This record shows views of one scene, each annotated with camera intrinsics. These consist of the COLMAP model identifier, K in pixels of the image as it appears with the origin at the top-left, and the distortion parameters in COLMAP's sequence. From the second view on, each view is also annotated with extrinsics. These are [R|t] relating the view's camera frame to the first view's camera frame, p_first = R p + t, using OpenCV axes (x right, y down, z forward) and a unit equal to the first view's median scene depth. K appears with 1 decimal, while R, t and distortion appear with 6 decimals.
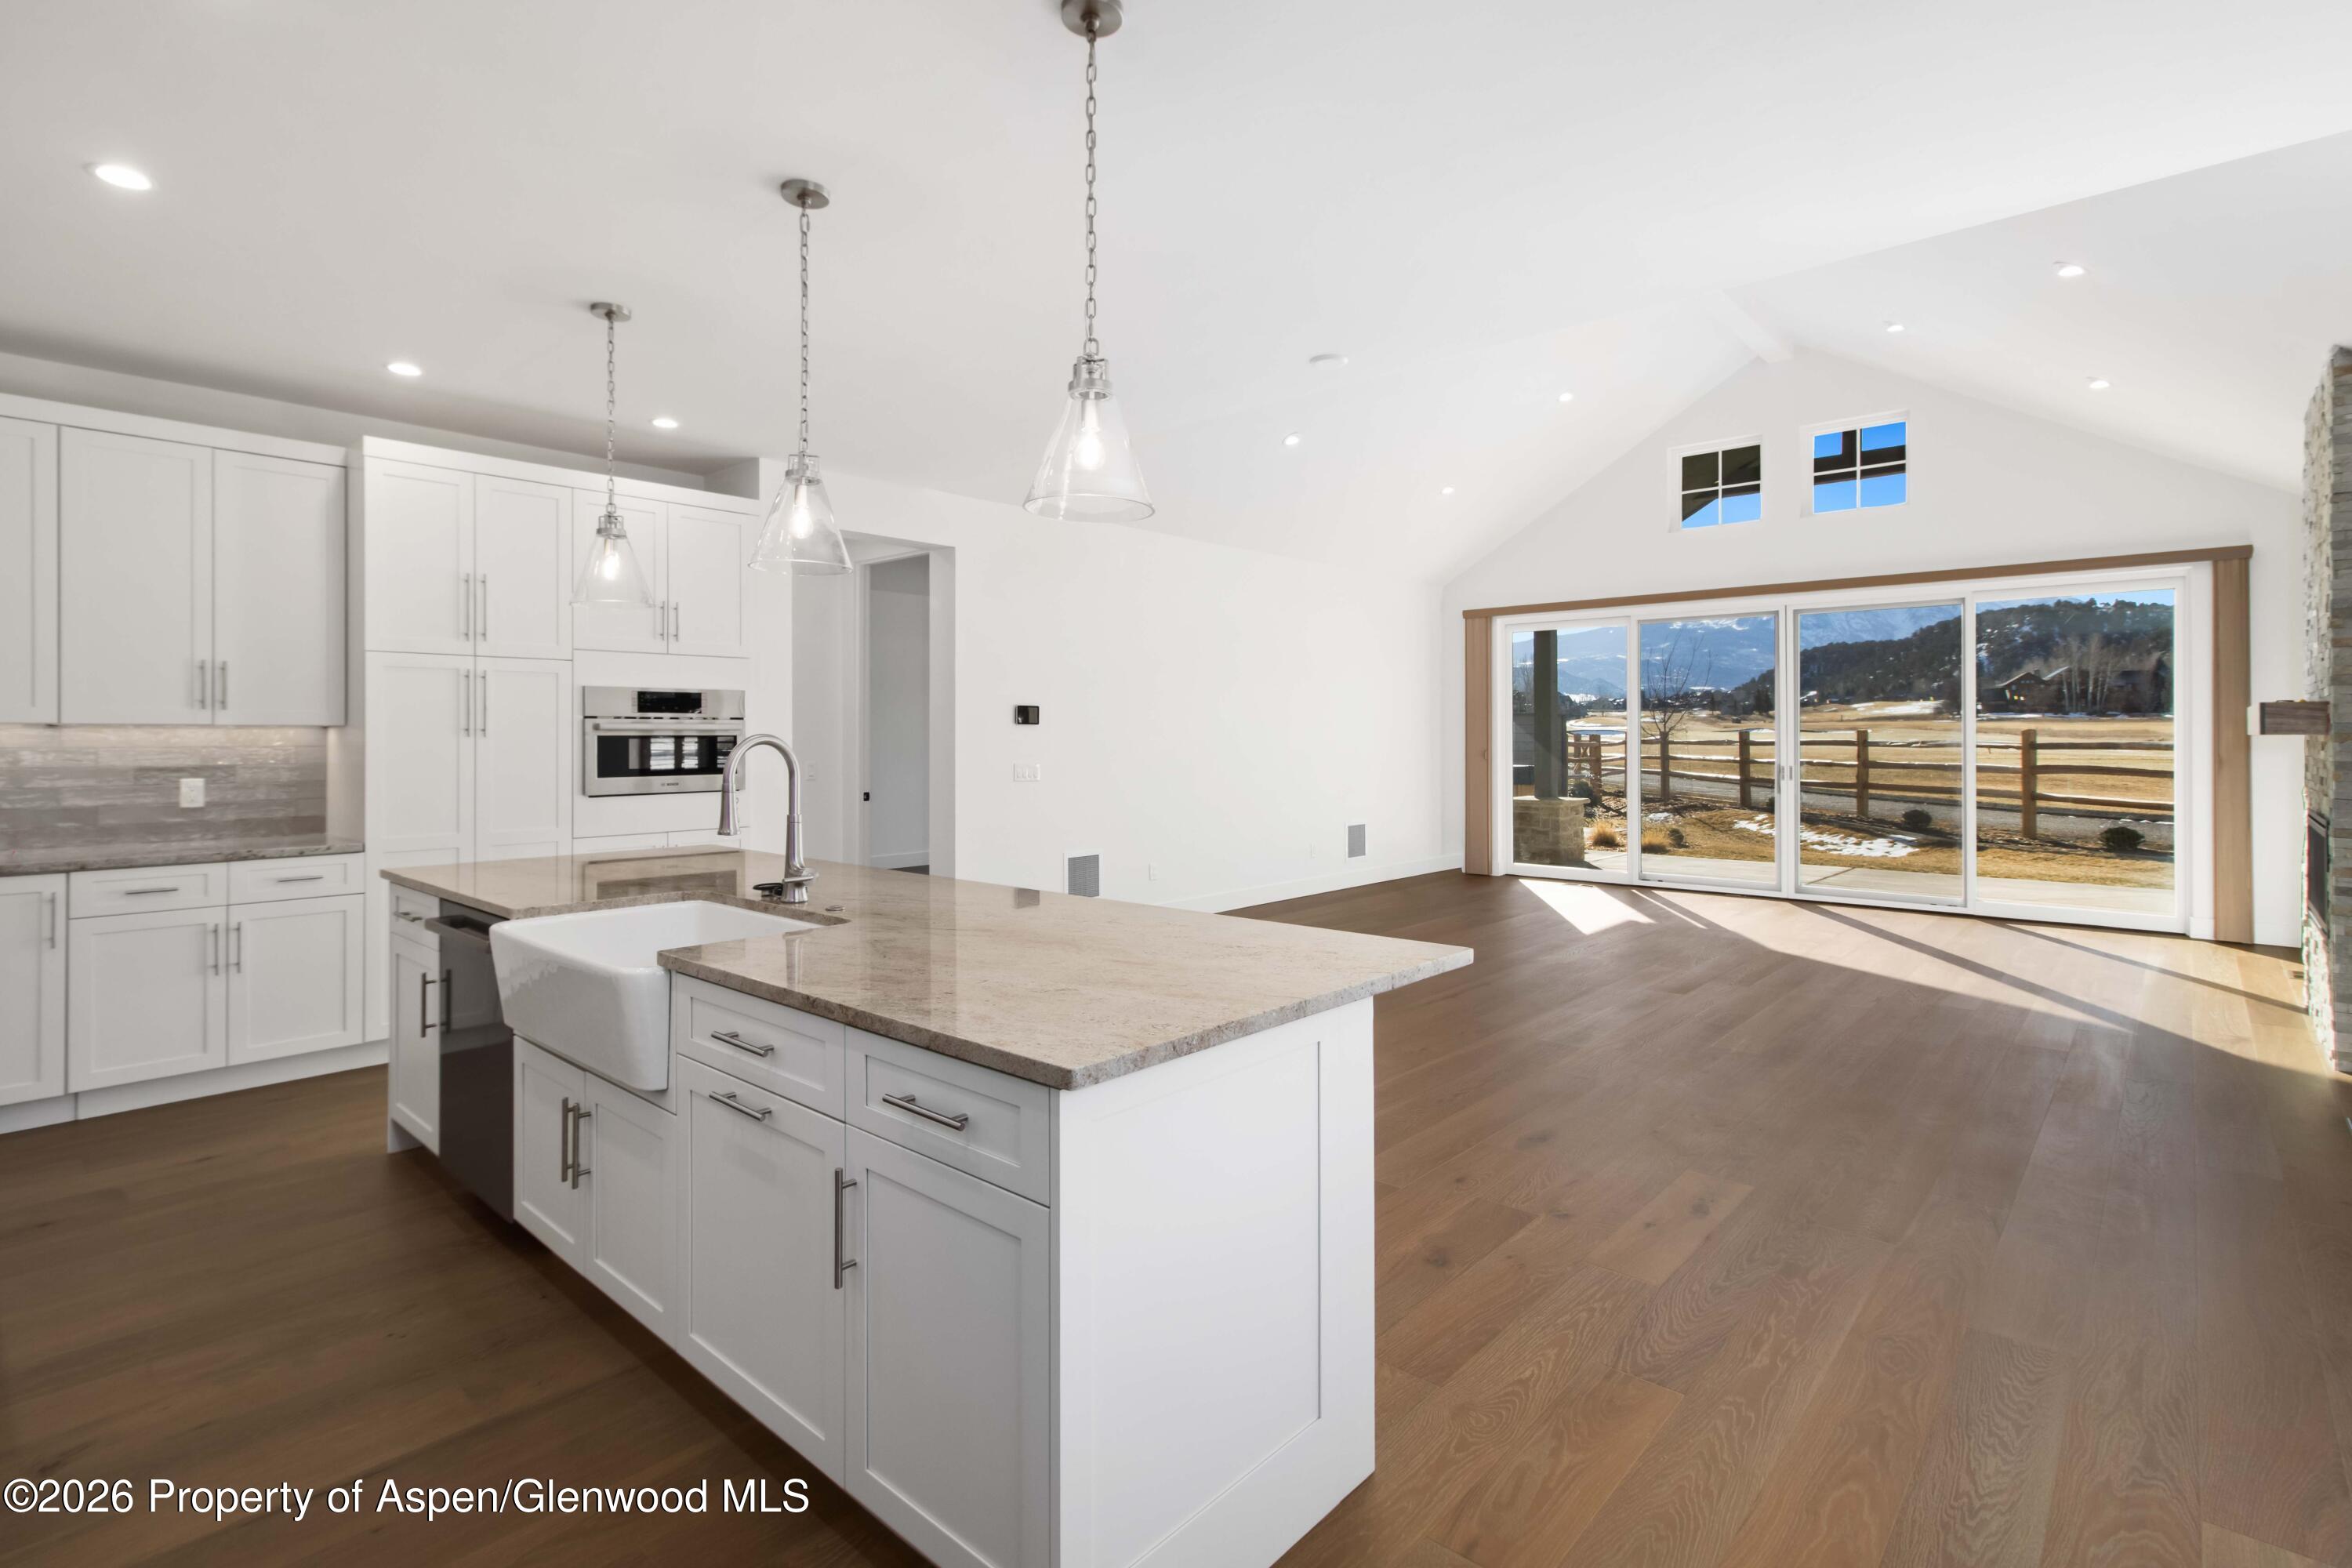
lens RADIAL K [[1142.3, 0, 1176.0], [0, 1142.3, 732.5], [0, 0, 1]] dist [0.000649, 0.000137]
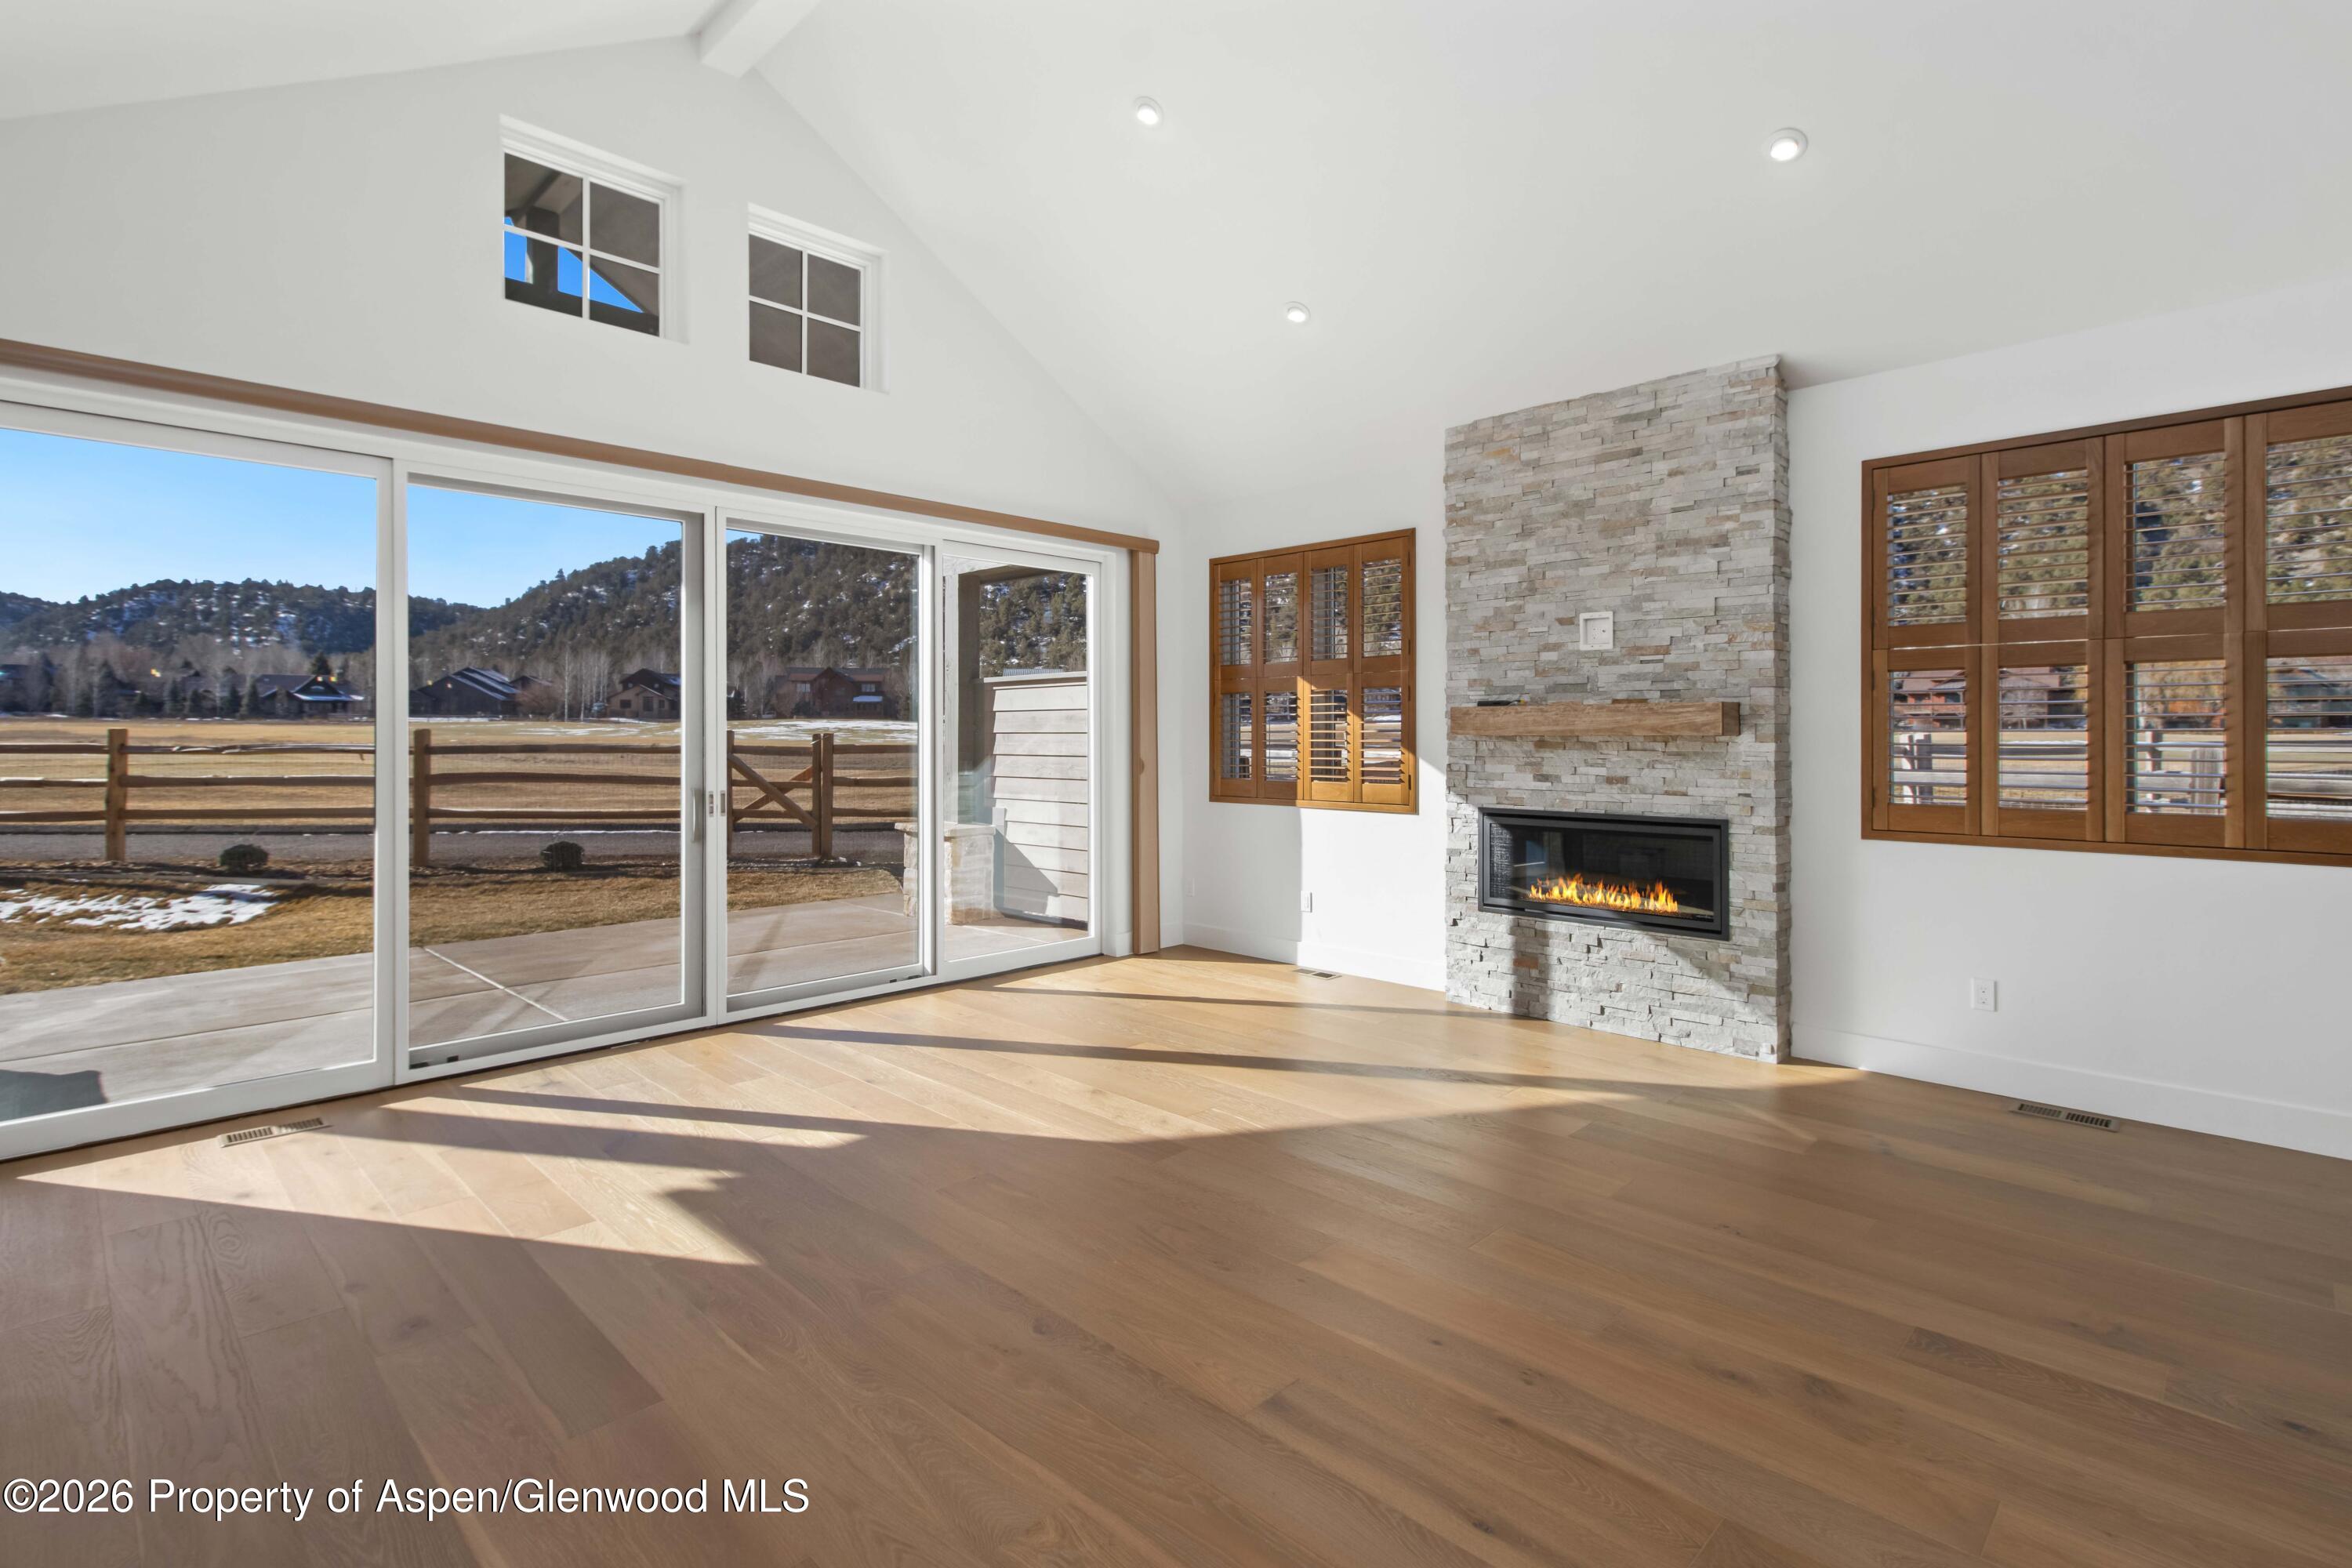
lens RADIAL K [[1142.3, 0, 1176.0], [0, 1142.3, 732.5], [0, 0, 1]] dist [0.000649, 0.000137]
pose [[0.040844, 0.003098, 0.999161, -0.014757], [-0.001109, 0.999995, -0.003055, 0.001715], [-0.999165, -0.000983, 0.040848, 0.403819]]
